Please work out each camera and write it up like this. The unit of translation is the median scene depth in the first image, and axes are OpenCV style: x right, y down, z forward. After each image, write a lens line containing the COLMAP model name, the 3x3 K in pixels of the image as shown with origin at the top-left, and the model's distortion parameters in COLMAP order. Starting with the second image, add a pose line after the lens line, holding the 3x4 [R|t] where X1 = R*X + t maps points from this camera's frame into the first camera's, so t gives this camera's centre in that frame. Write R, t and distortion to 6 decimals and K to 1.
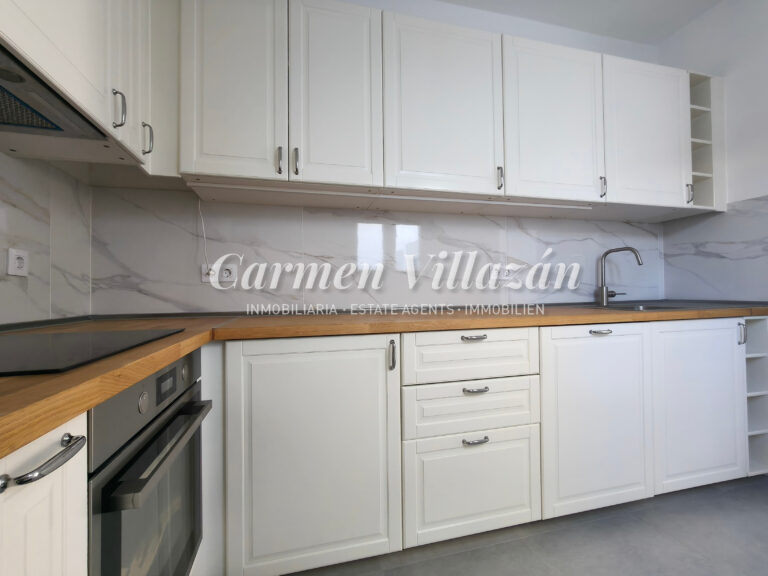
lens RADIAL K [[345.7, 0, 384.0], [0, 345.7, 288.0], [0, 0, 1]] dist [0.000318, -0.000002]
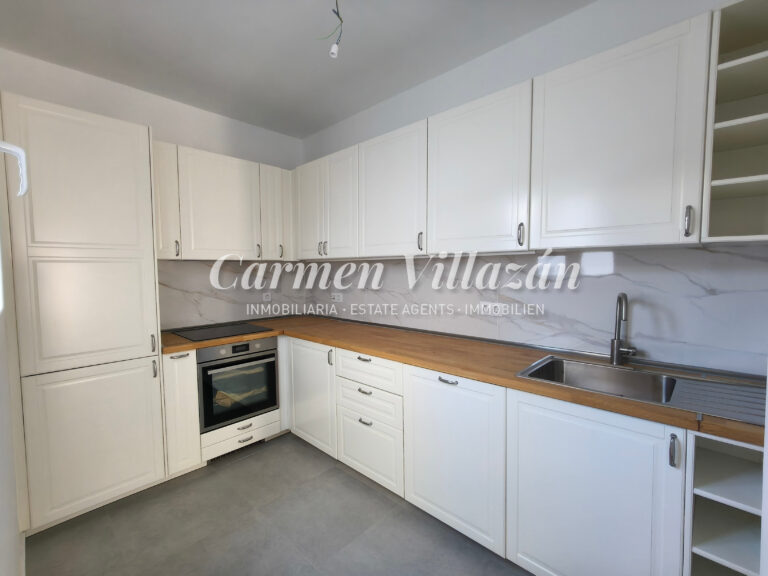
lens RADIAL K [[345.7, 0, 384.0], [0, 345.7, 288.0], [0, 0, 1]] dist [0.000318, -0.000002]
pose [[0.523228, 0.053912, -0.850486, 1.618240], [0.014573, 0.997285, 0.072183, -0.291016], [0.852068, -0.050162, 0.521022, 0.257306]]
